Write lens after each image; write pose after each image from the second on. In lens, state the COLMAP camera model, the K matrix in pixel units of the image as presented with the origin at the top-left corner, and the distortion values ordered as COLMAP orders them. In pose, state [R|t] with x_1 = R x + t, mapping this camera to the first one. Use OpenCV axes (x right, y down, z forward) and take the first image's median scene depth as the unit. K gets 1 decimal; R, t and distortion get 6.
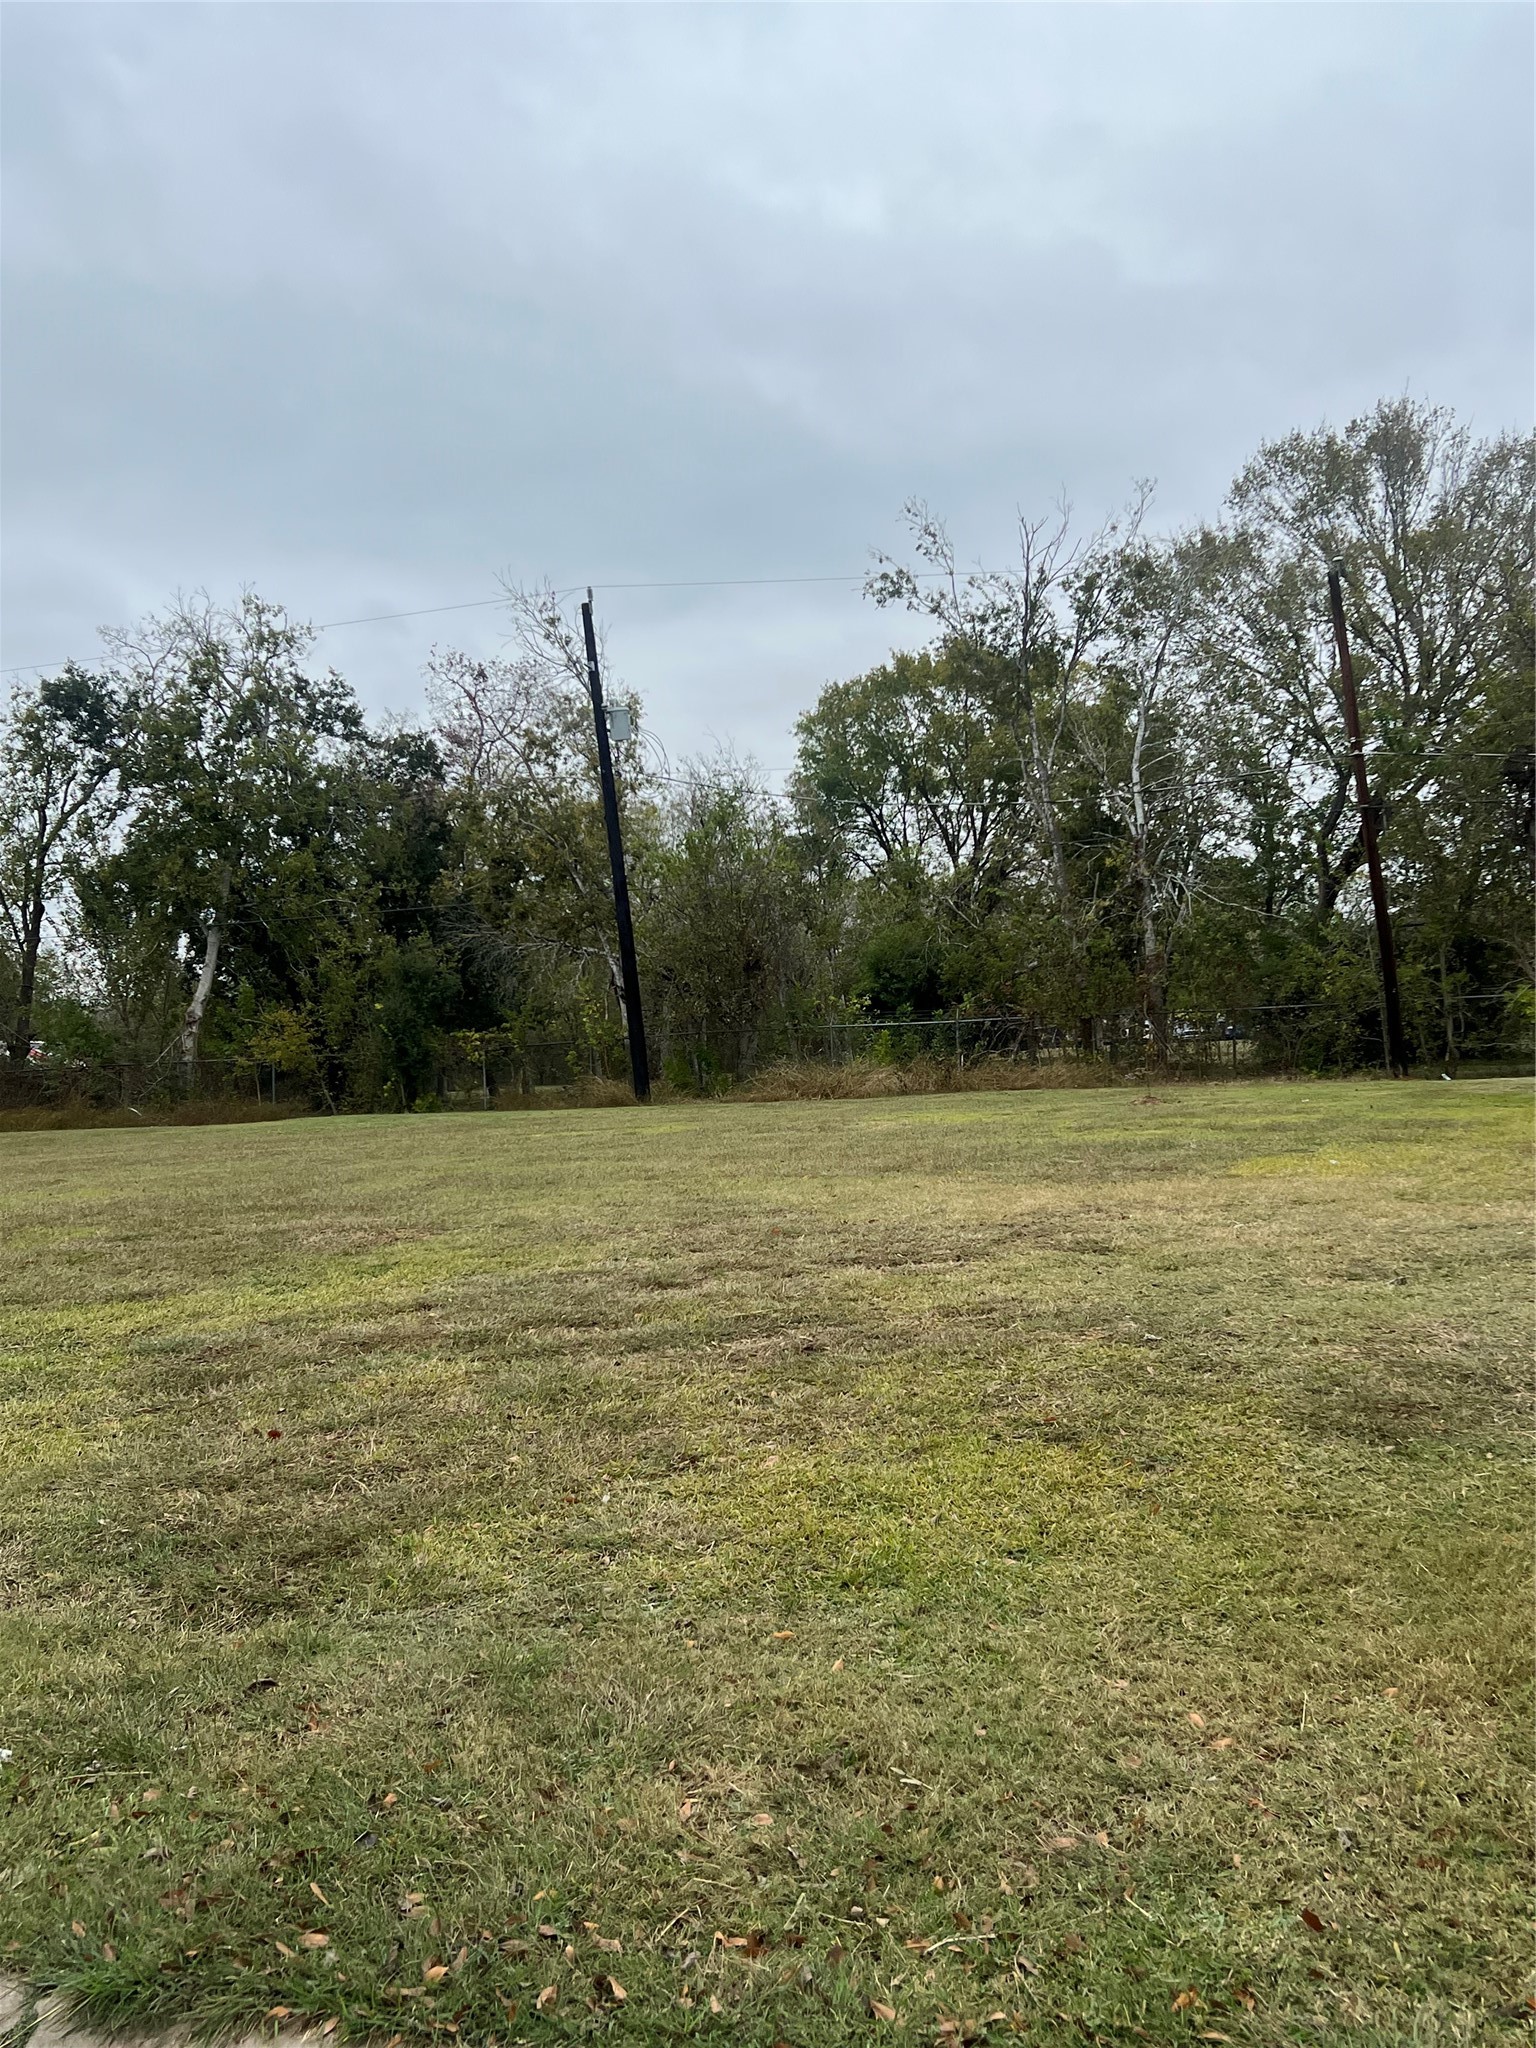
lens RADIAL K [[1918.2, 0, 792.3], [0, 1918.2, 1030.1], [0, 0, 1]] dist [0.167068, -0.419077]
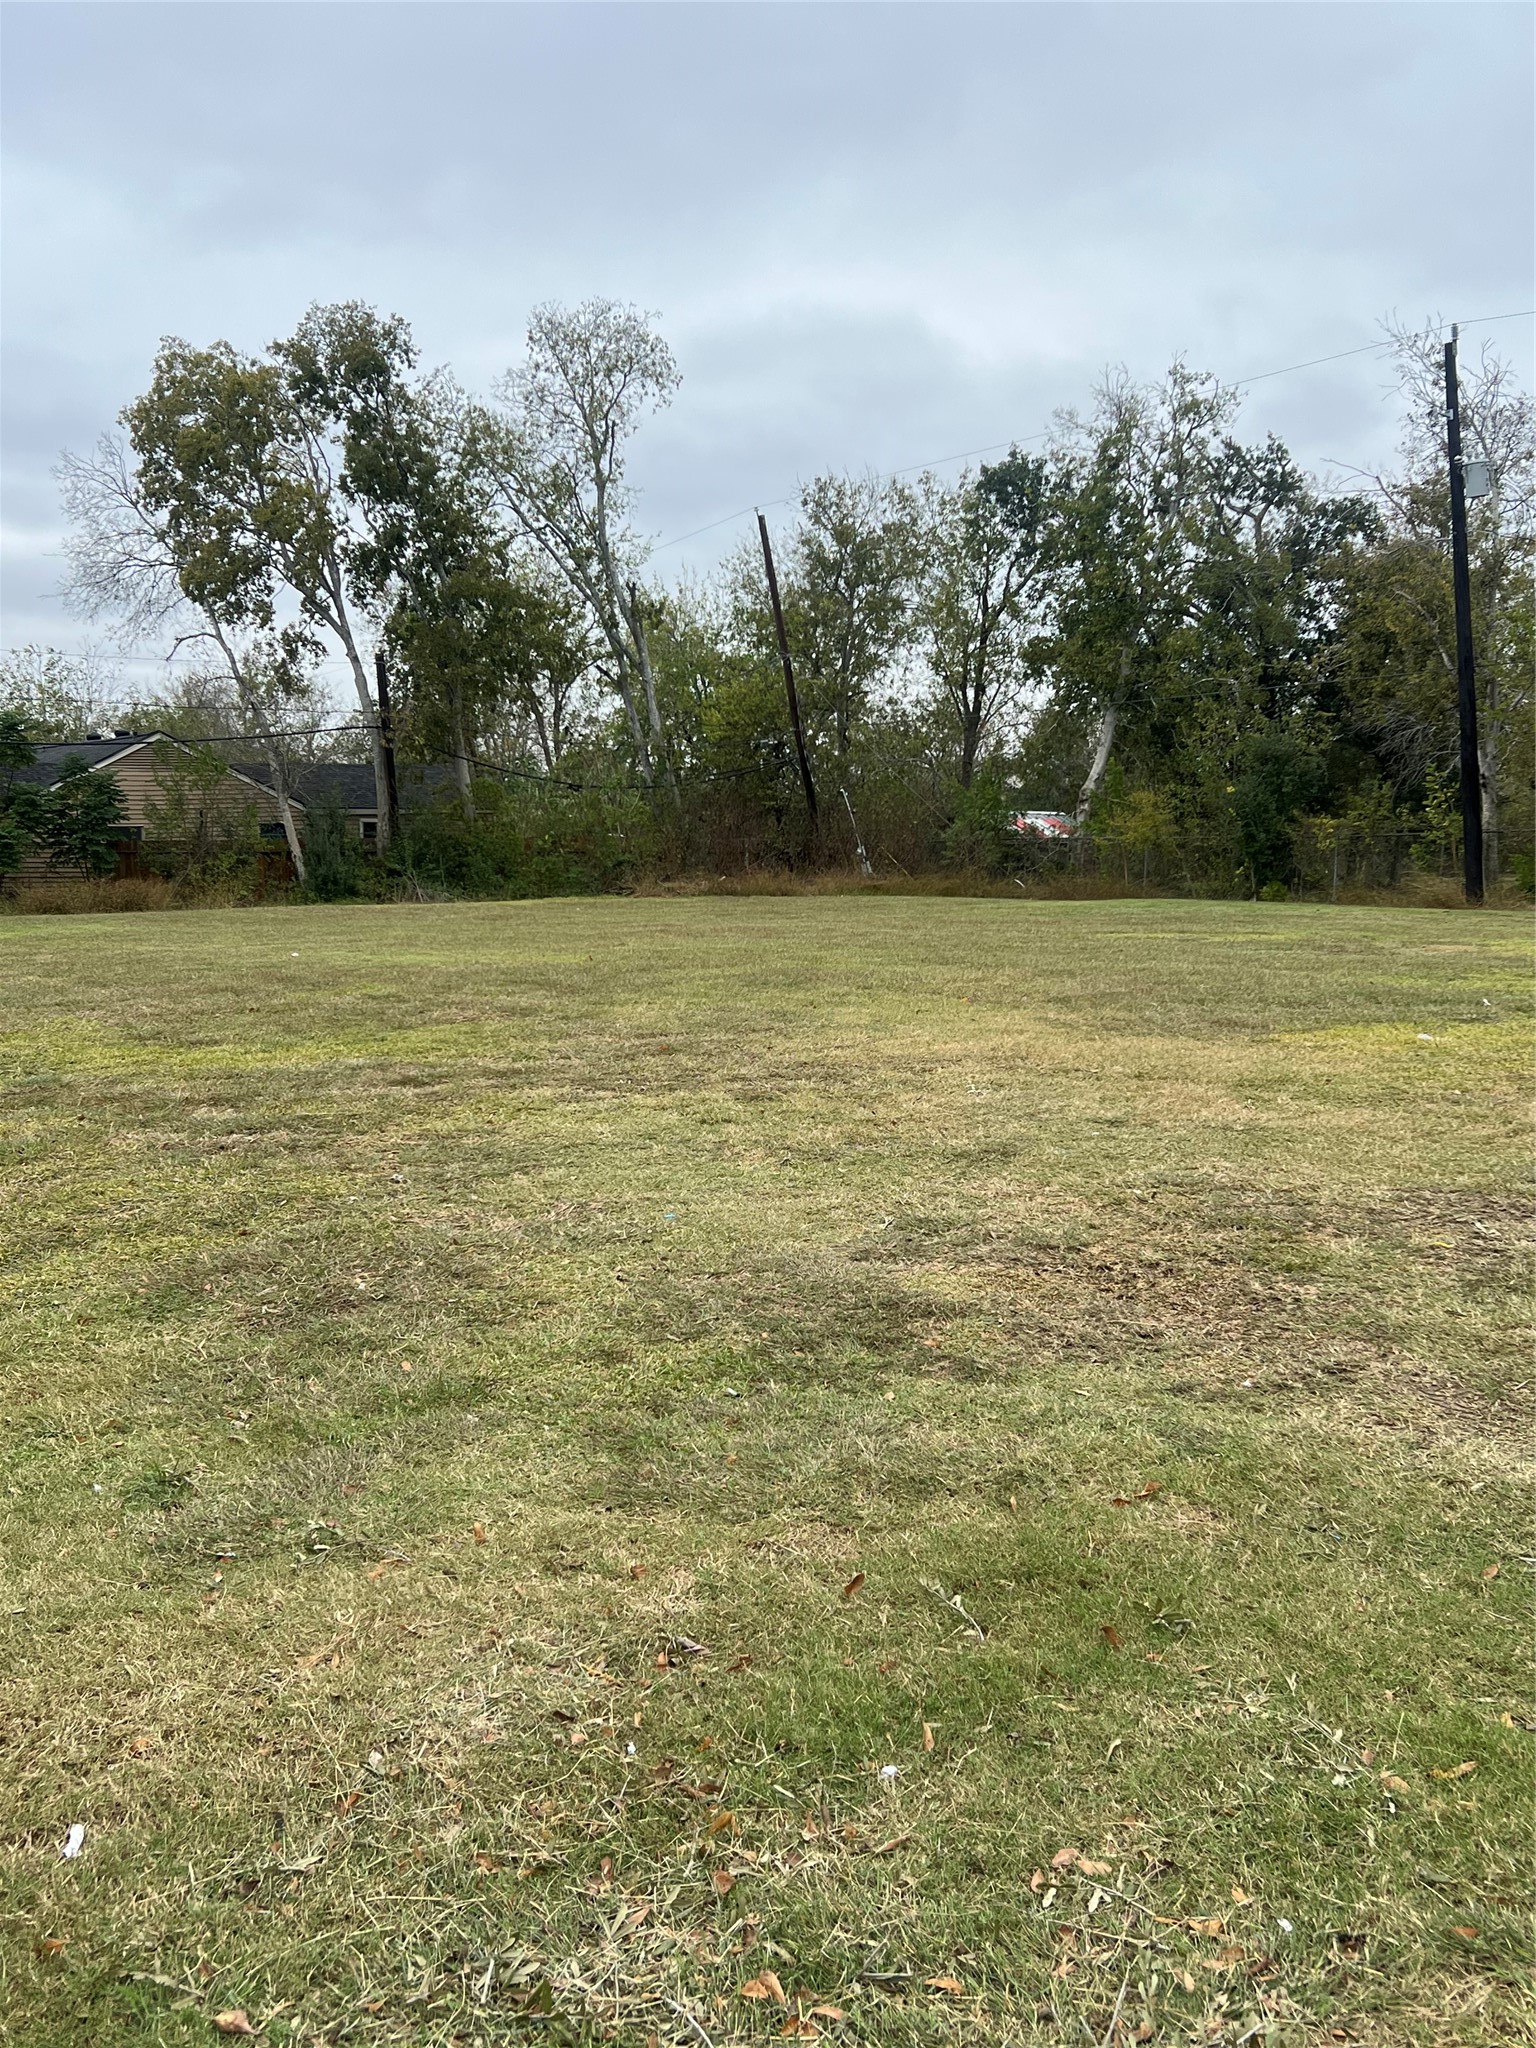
lens RADIAL K [[1895.3, 0, 761.9], [0, 1895.3, 1048.9], [0, 0, 1]] dist [0.141408, -0.396007]
pose [[0.822782, 0.105275, -0.558521, 0.150298], [-0.031187, 0.989578, 0.140582, -0.011343], [0.567500, -0.098250, 0.817490, 0.056406]]
